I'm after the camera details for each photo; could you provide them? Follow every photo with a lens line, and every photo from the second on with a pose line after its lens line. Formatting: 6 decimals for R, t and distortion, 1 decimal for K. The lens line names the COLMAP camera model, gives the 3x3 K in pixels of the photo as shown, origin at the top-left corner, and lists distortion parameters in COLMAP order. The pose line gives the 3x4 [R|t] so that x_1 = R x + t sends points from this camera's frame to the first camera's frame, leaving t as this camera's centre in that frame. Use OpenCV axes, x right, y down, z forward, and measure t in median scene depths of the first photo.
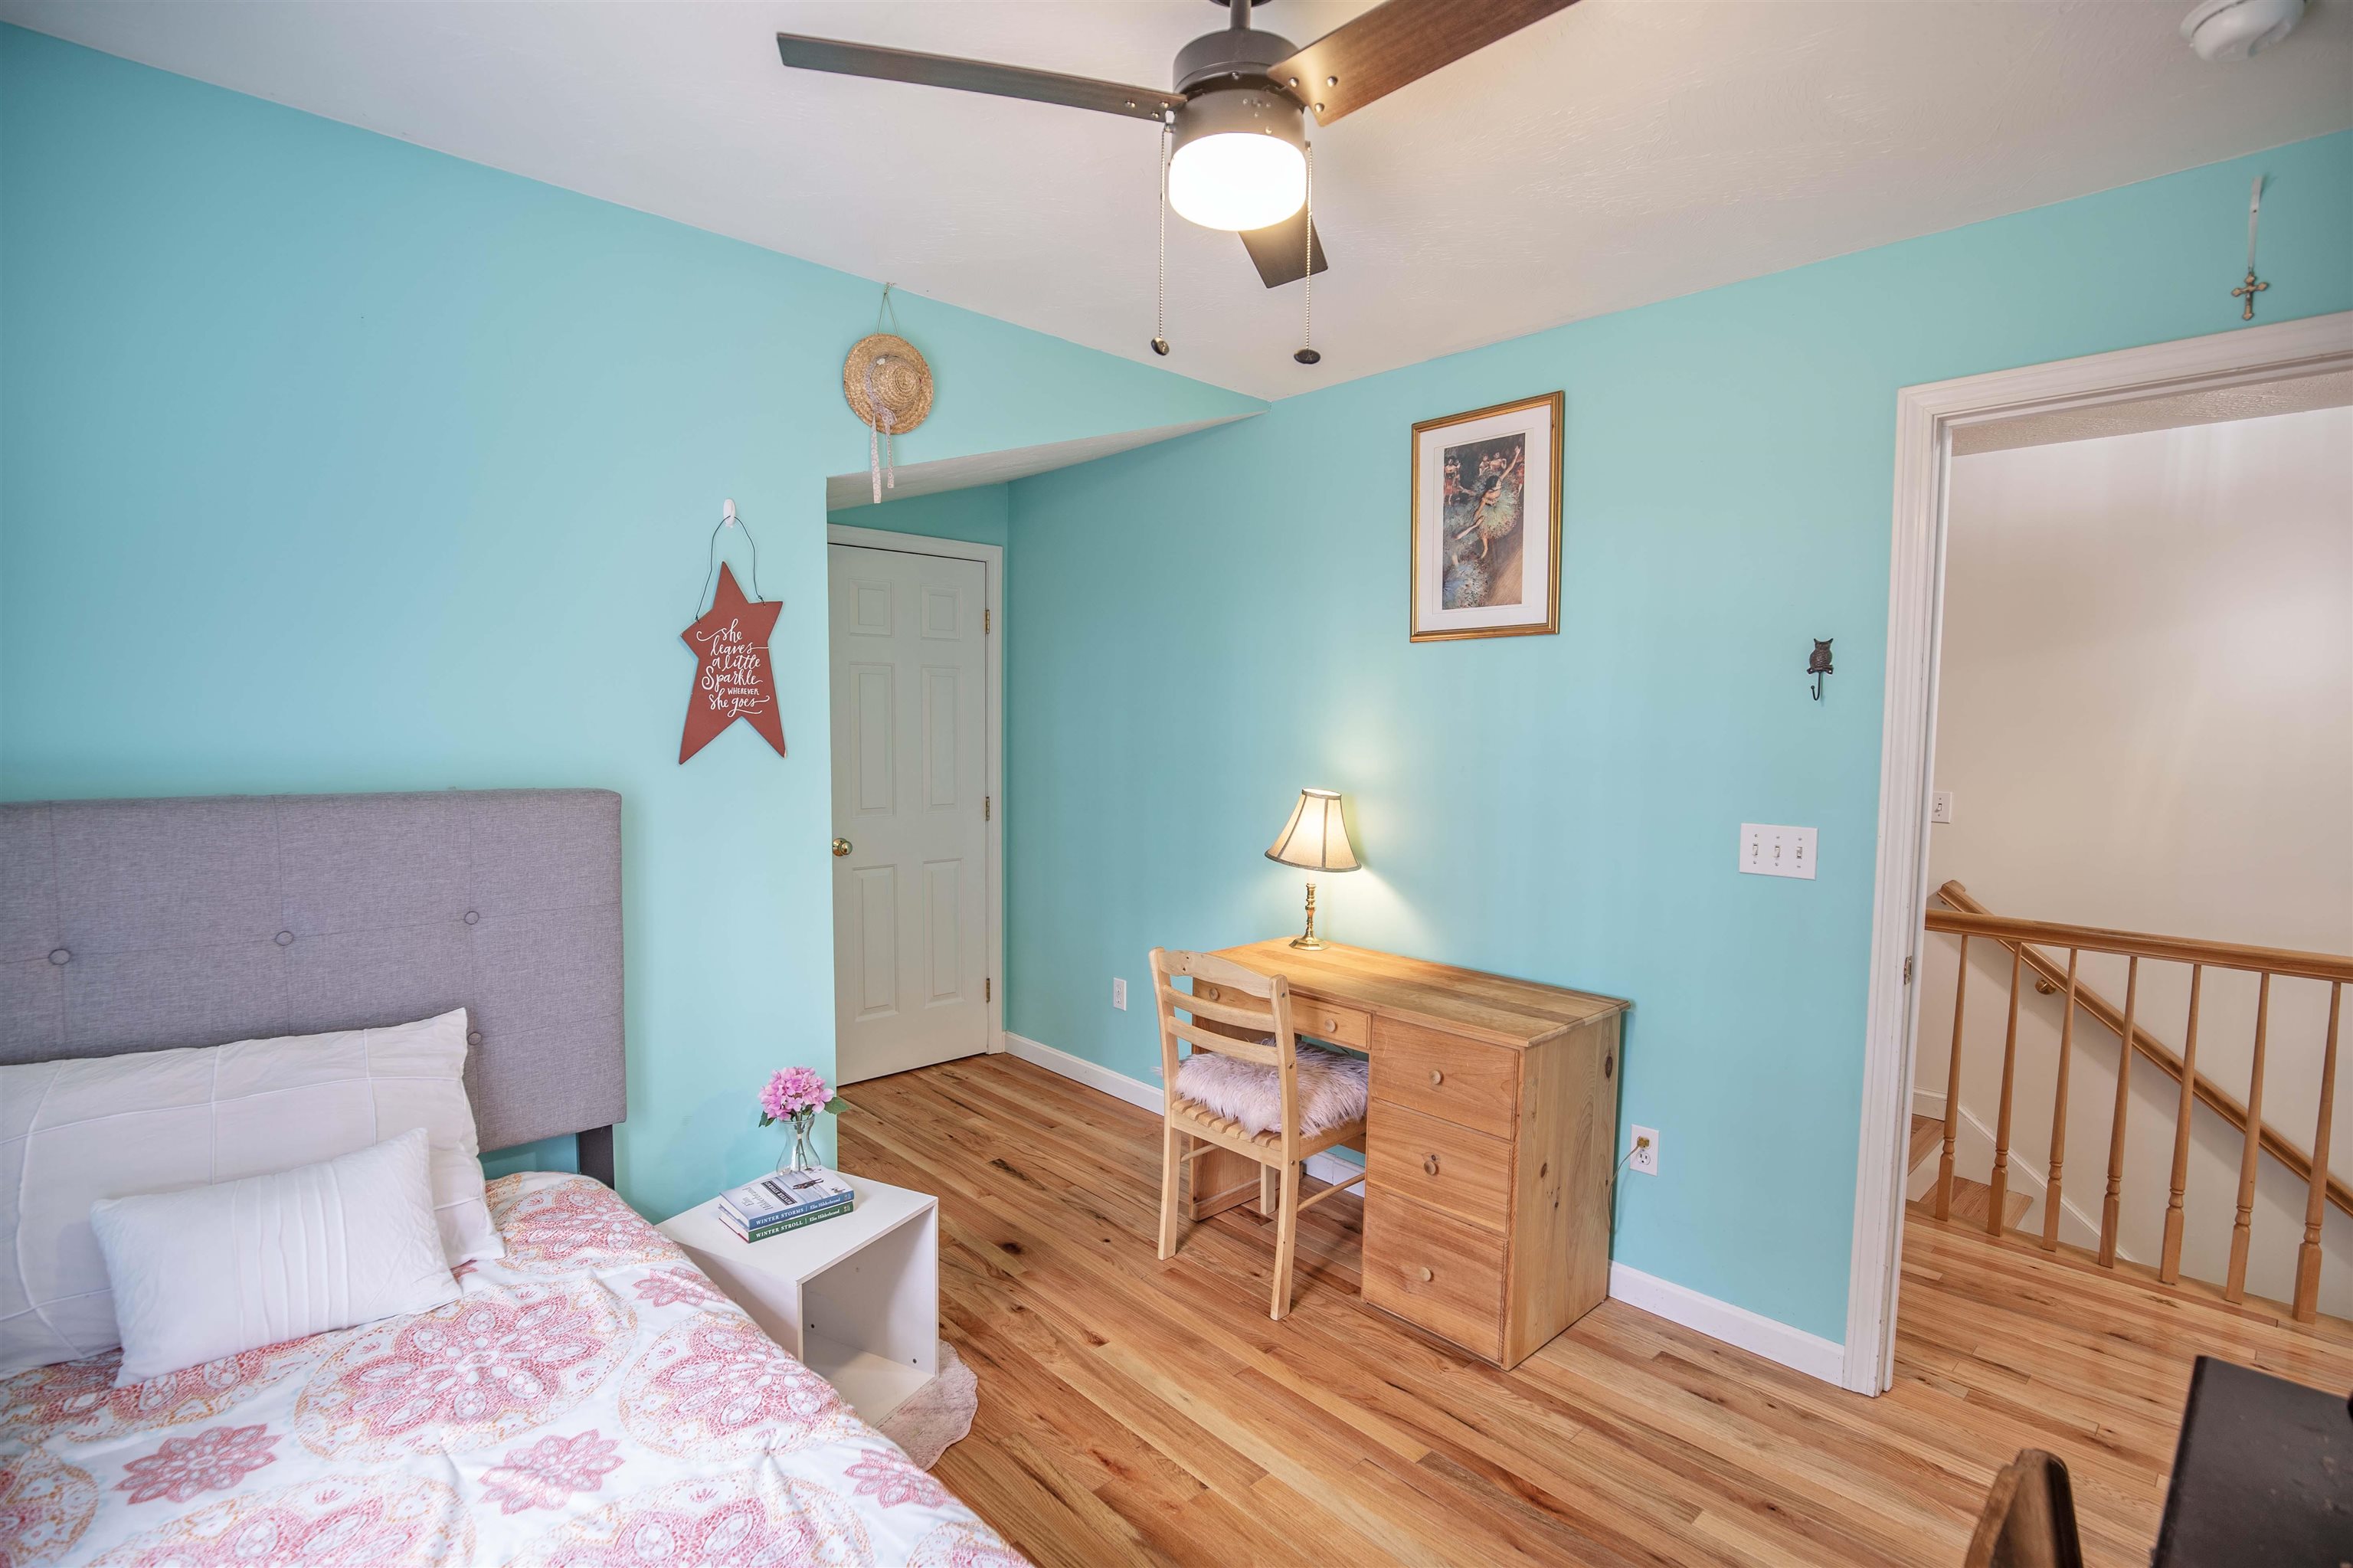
lens RADIAL K [[1093.4, 0, 1189.8], [0, 1093.4, 784.4], [0, 0, 1]] dist [-0.029172, 0.002601]
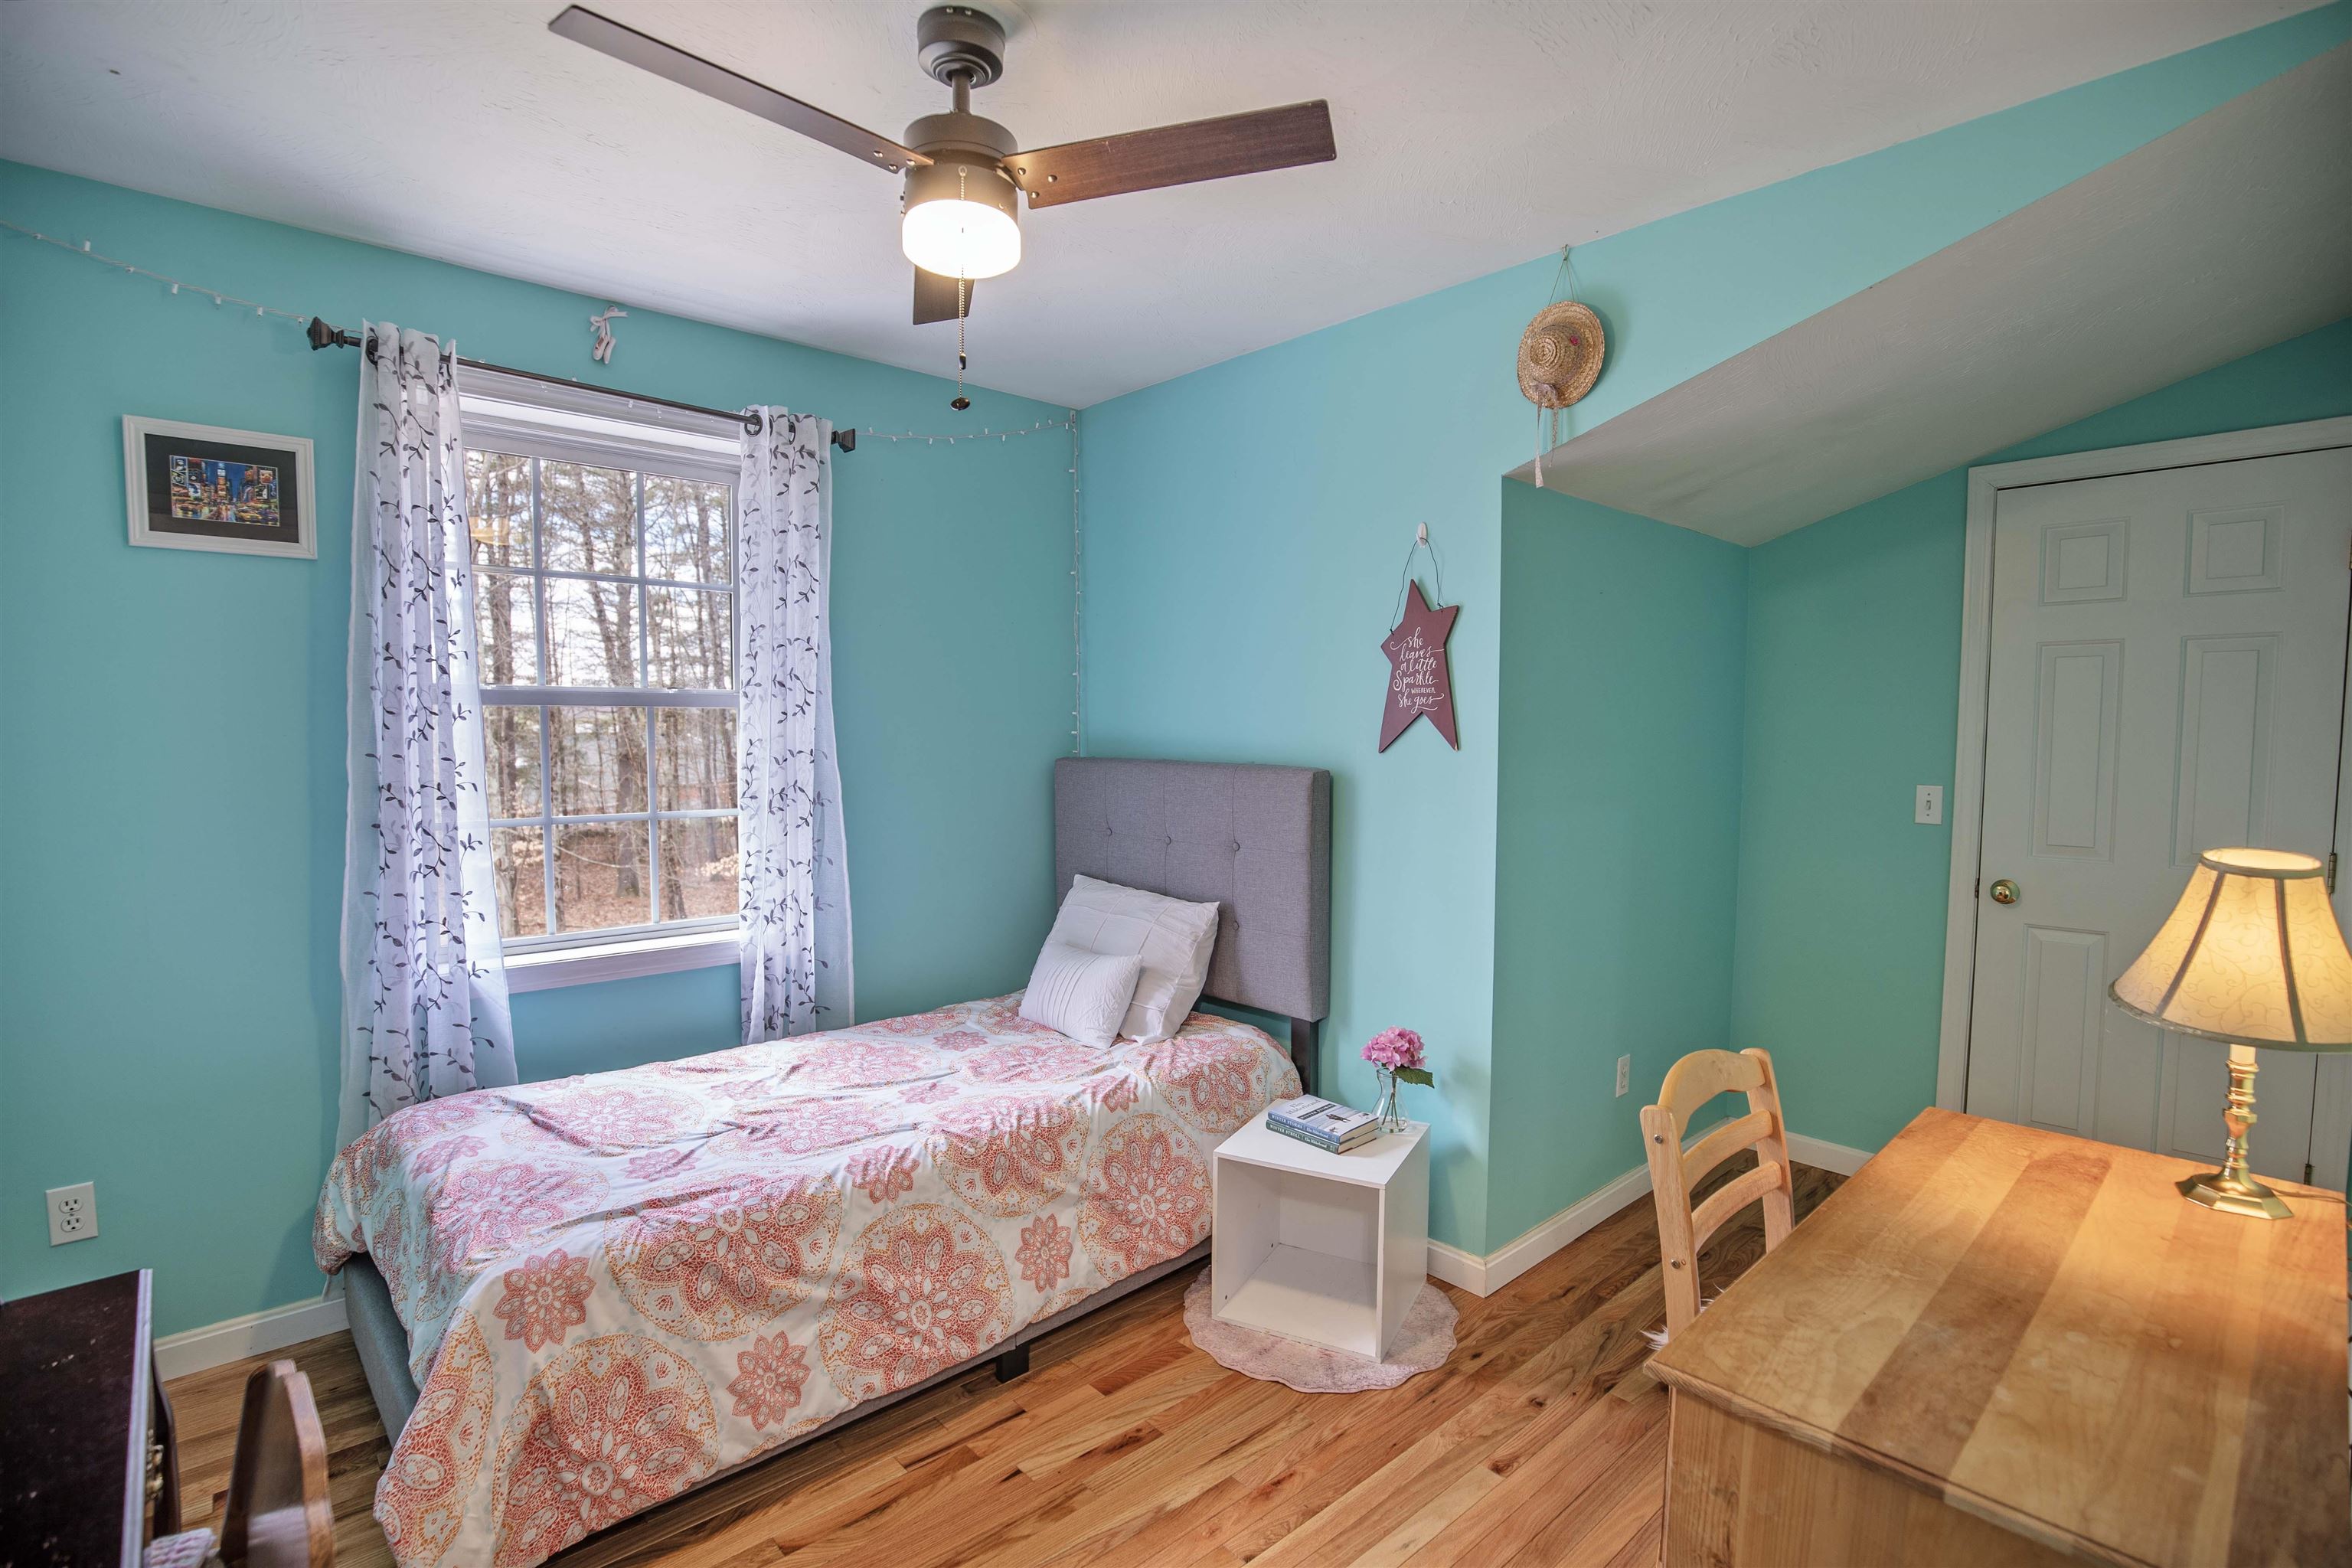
lens RADIAL K [[1092.9, 0, 1188.0], [0, 1092.9, 801.7], [0, 0, 1]] dist [-0.029172, 0.002601]
pose [[0.005782, 0.052834, -0.998587, 0.738721], [-0.066810, 0.996392, 0.052331, -0.013535], [0.997749, 0.066413, 0.009291, 0.767411]]
